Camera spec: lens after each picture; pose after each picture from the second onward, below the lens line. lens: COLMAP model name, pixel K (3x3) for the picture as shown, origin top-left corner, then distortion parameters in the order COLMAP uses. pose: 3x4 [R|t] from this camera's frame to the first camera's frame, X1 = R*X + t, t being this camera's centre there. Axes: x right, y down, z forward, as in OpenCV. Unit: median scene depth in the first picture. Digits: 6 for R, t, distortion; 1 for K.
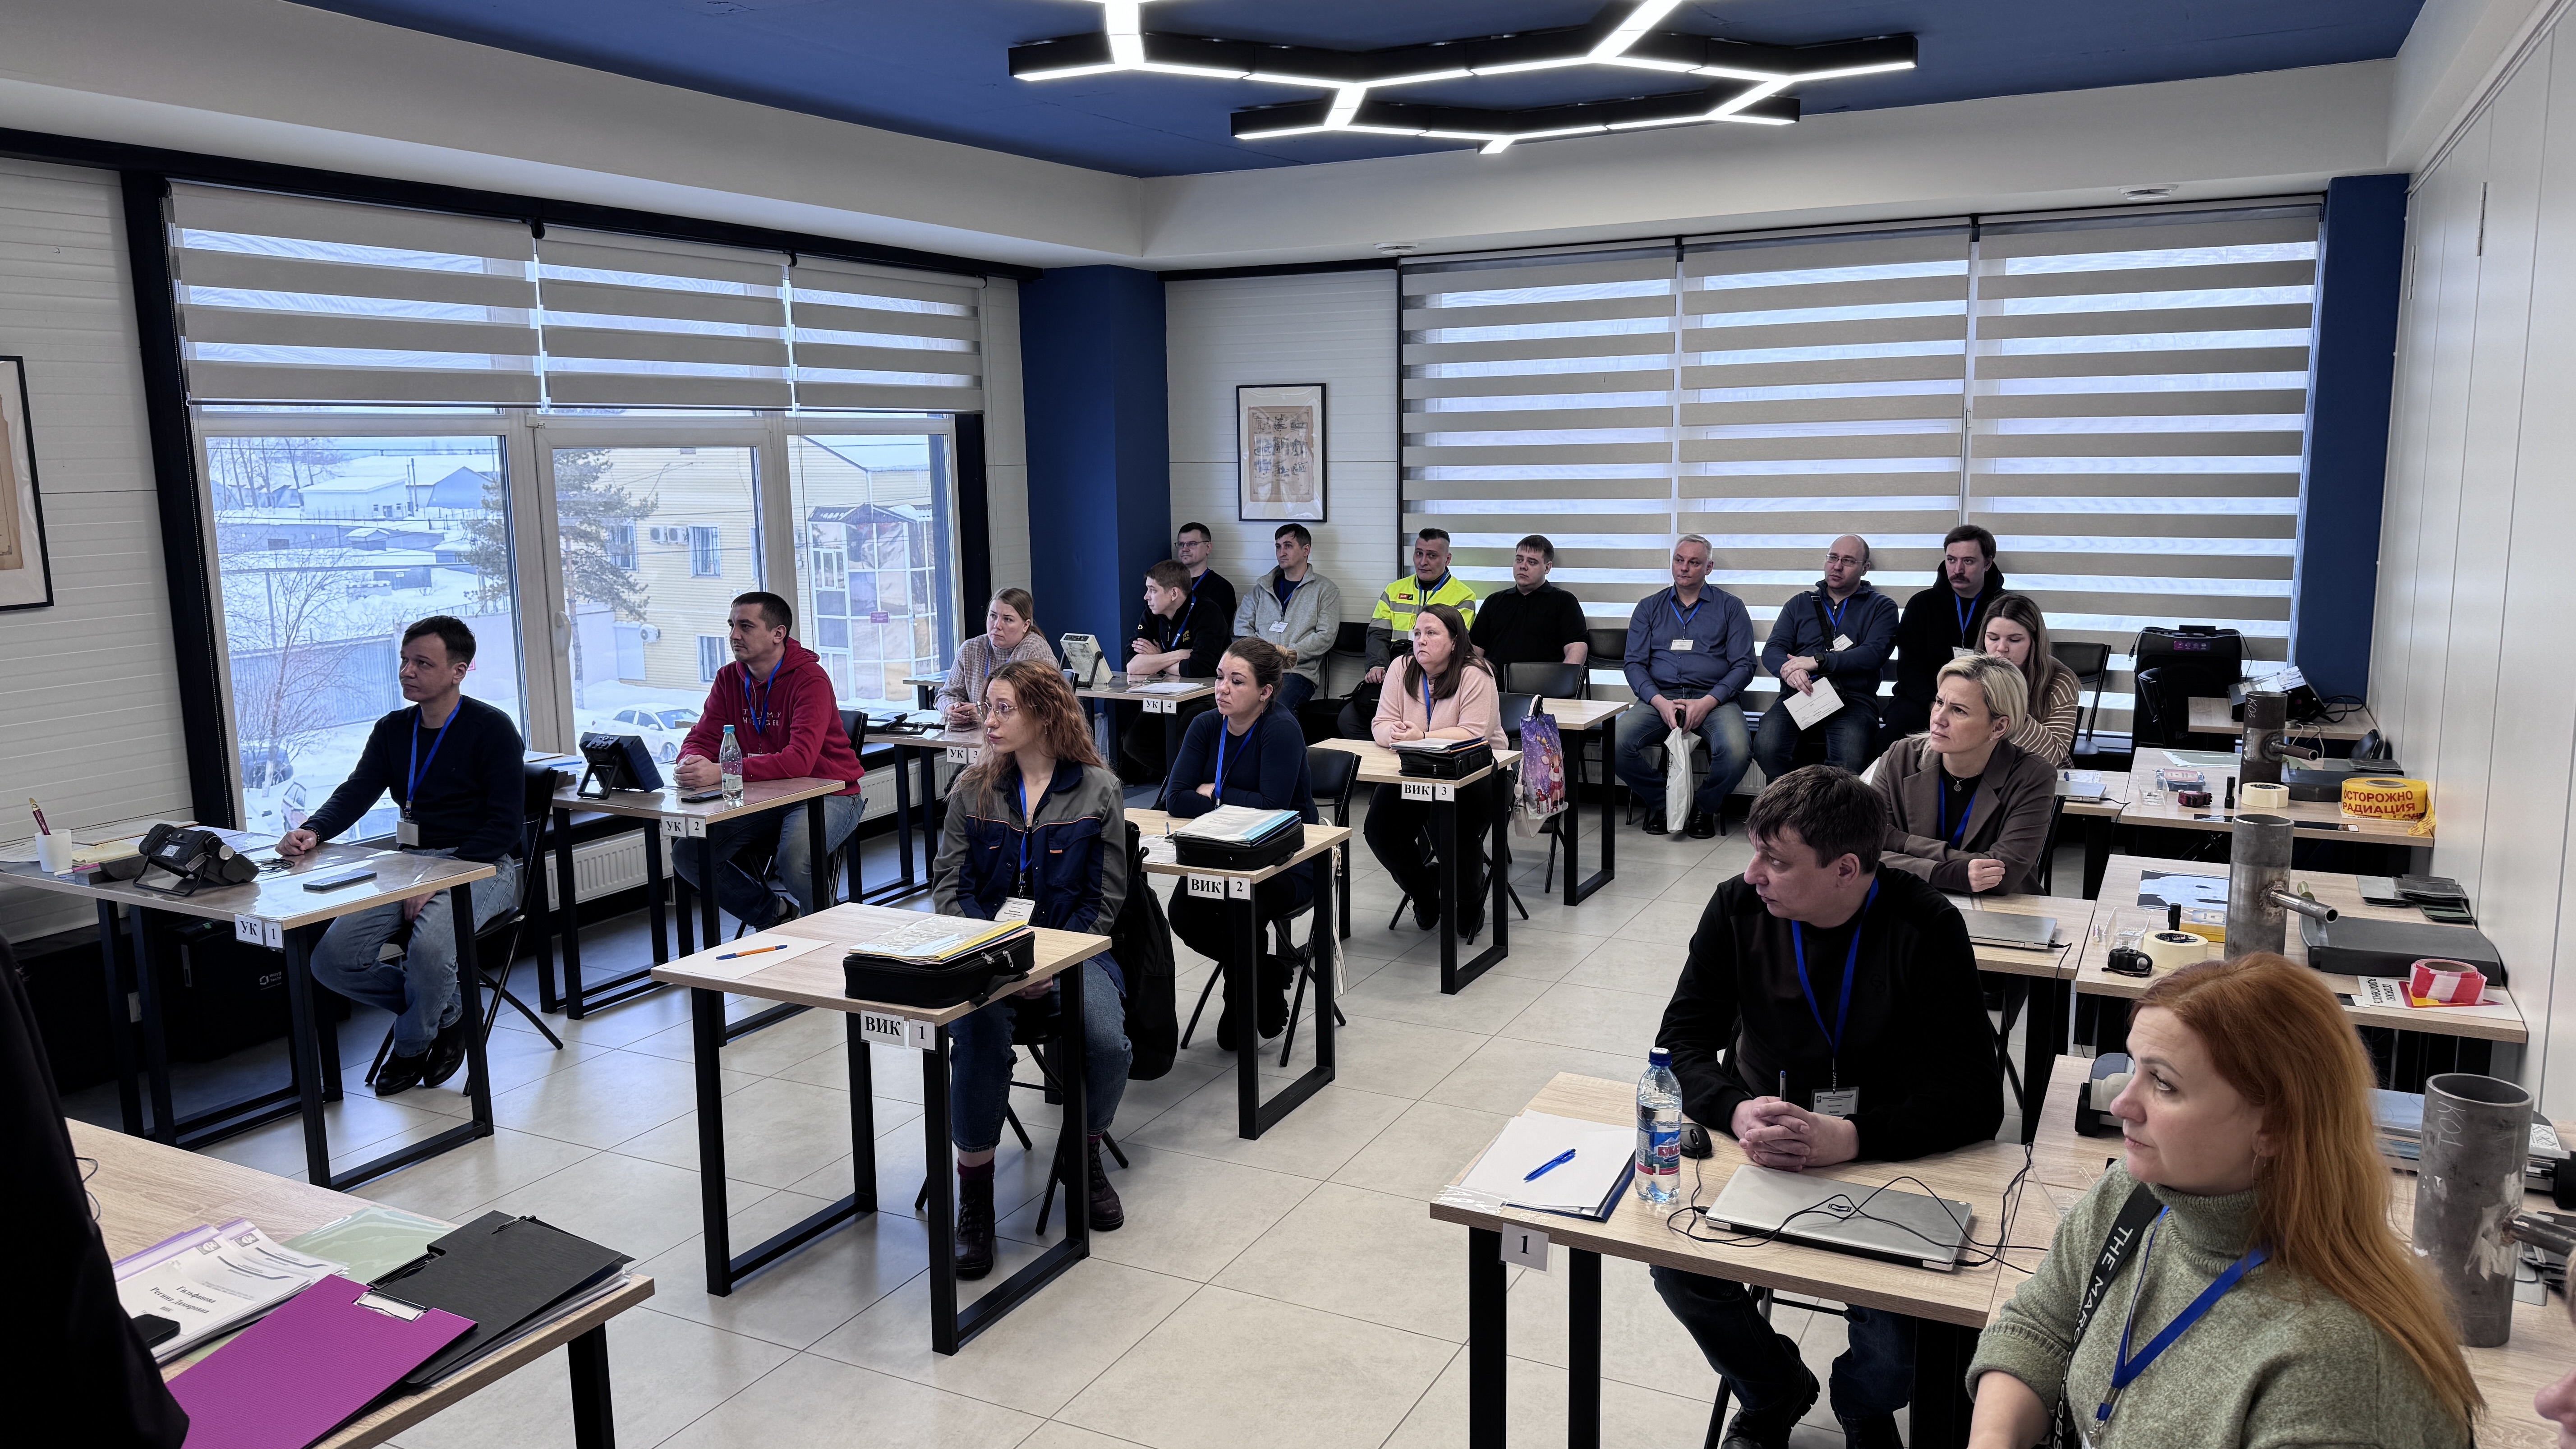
lens RADIAL K [[1830.5, 0, 1252.1], [0, 1830.5, 717.5], [0, 0, 1]] dist [0.035127, -0.029285]
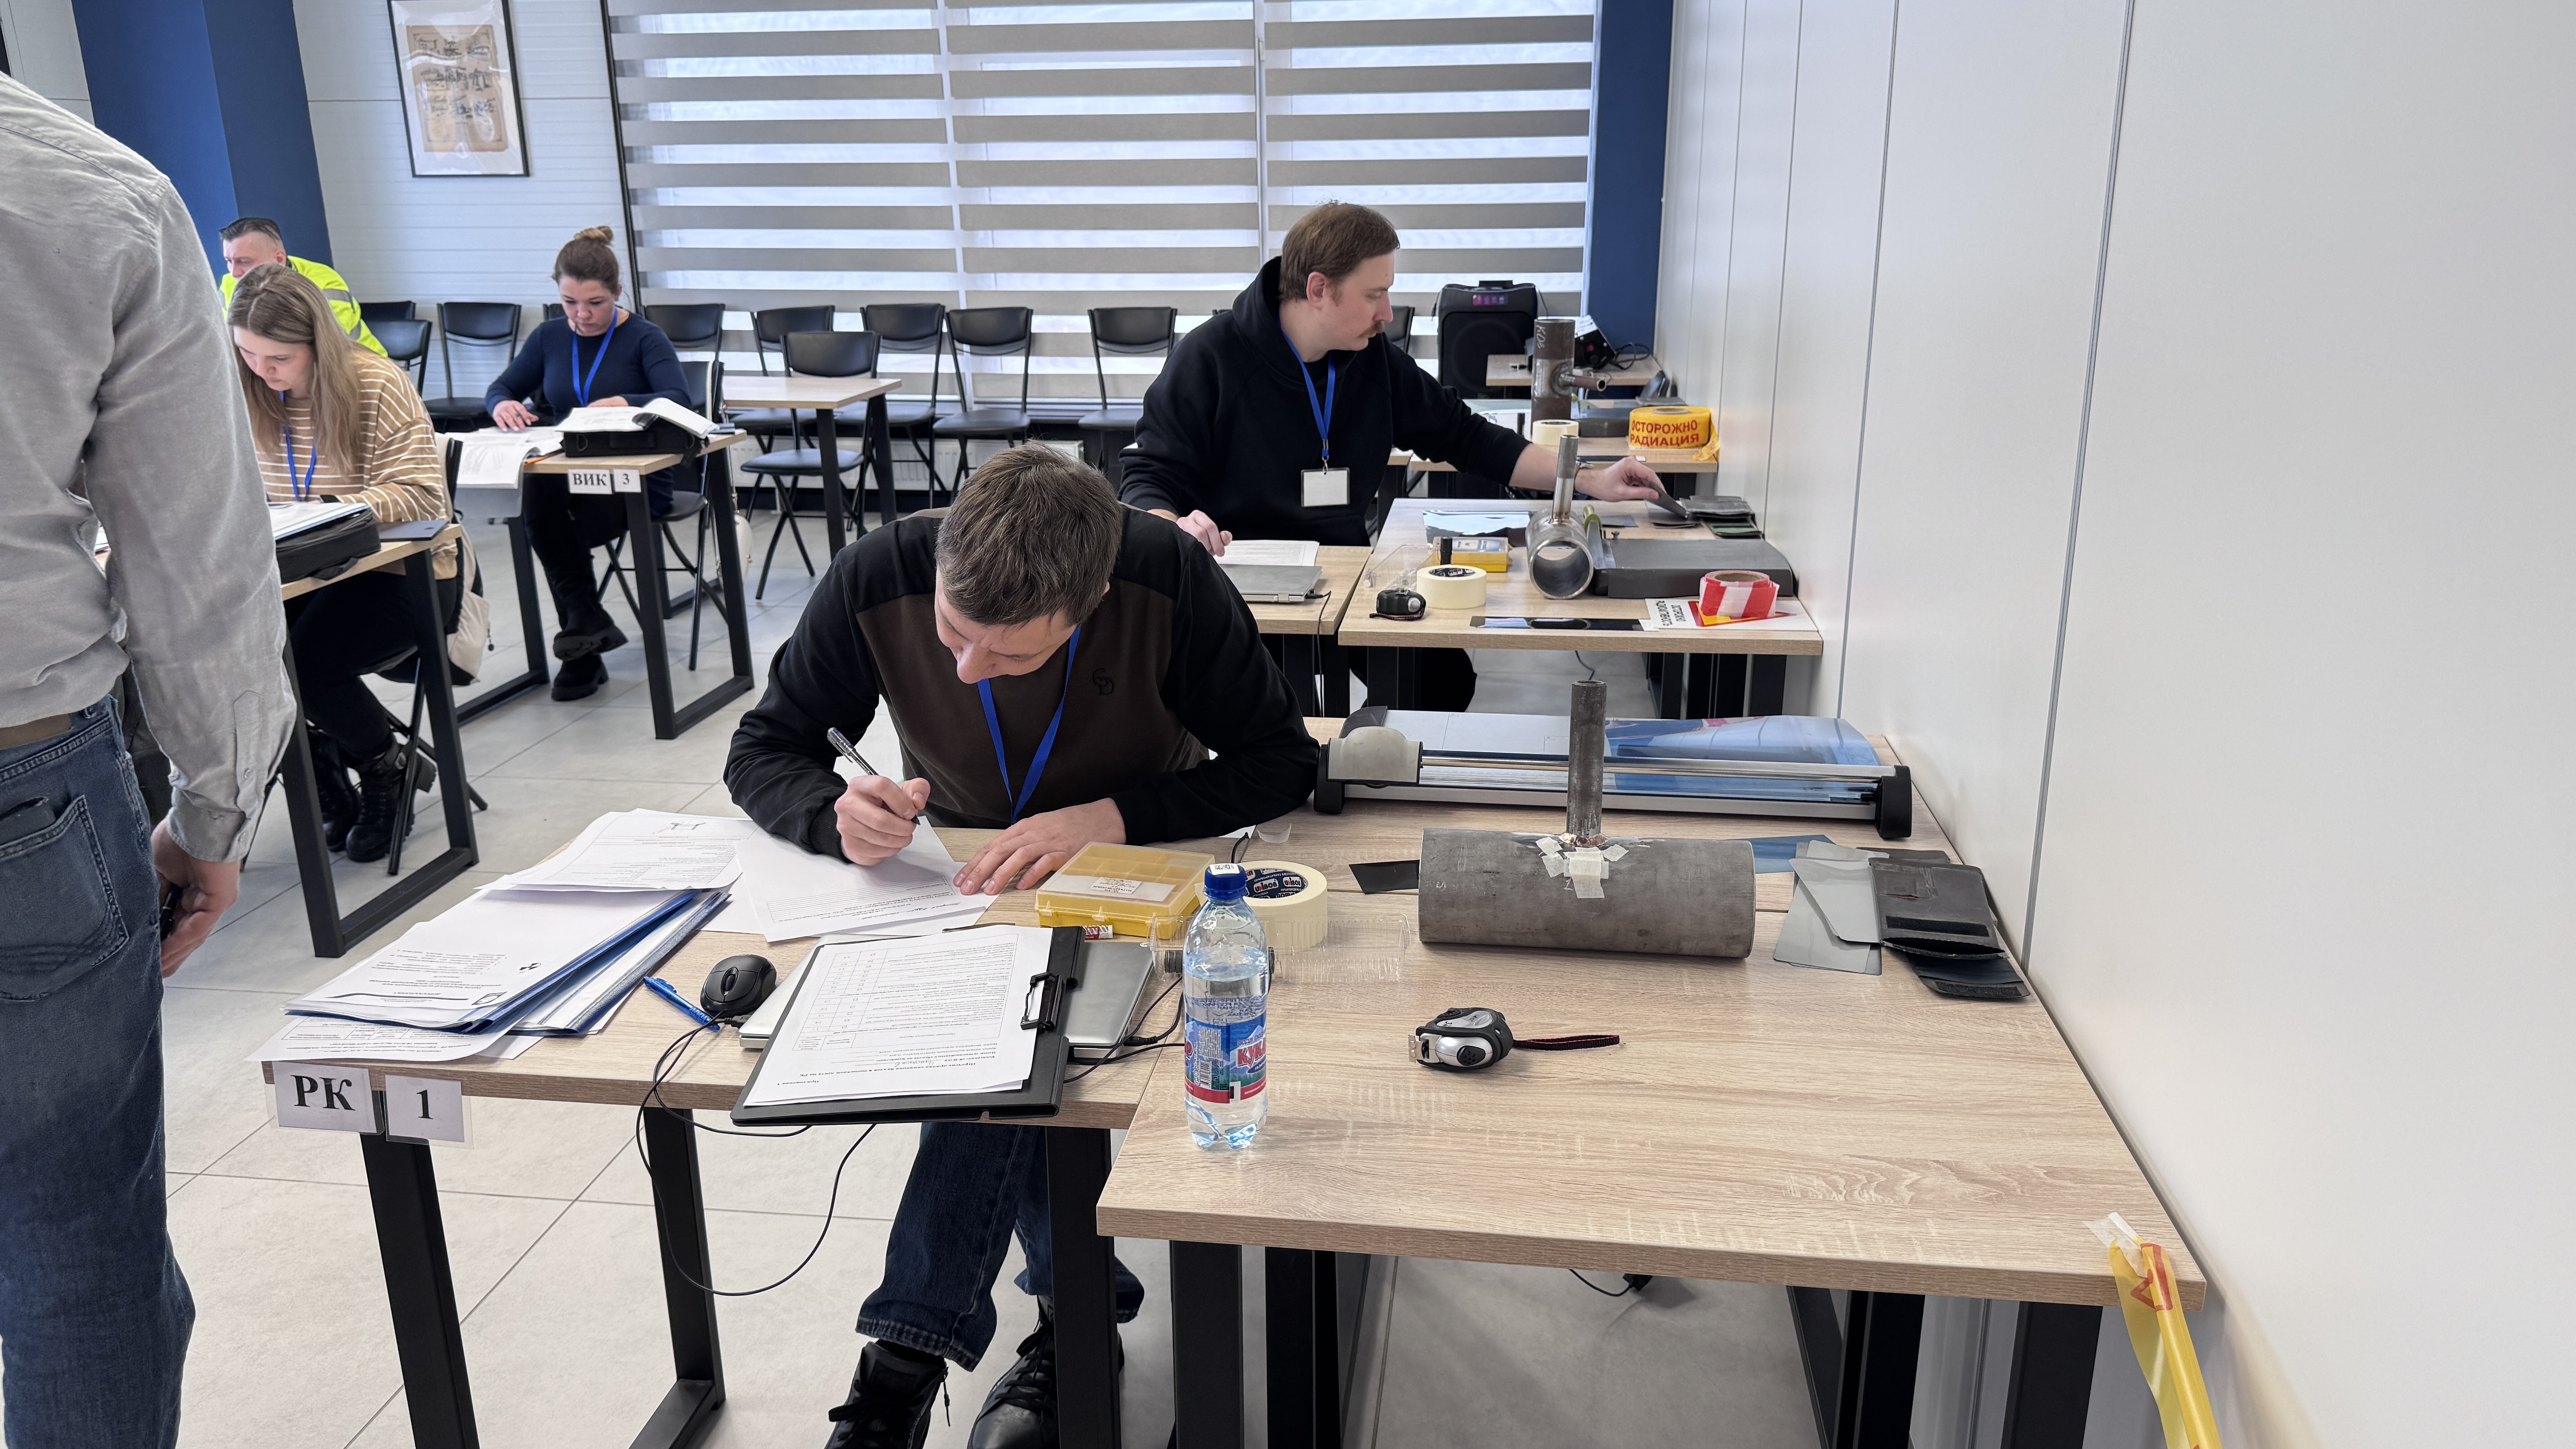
lens RADIAL K [[1830.5, 0, 1295.7], [0, 1830.5, 734.6], [0, 0, 1]] dist [0.035127, -0.029285]
pose [[0.937791, -0.089373, 0.335499, 0.087722], [0.040372, 0.987816, 0.150297, 0.036375], [-0.344844, -0.127402, 0.929974, 0.145211]]
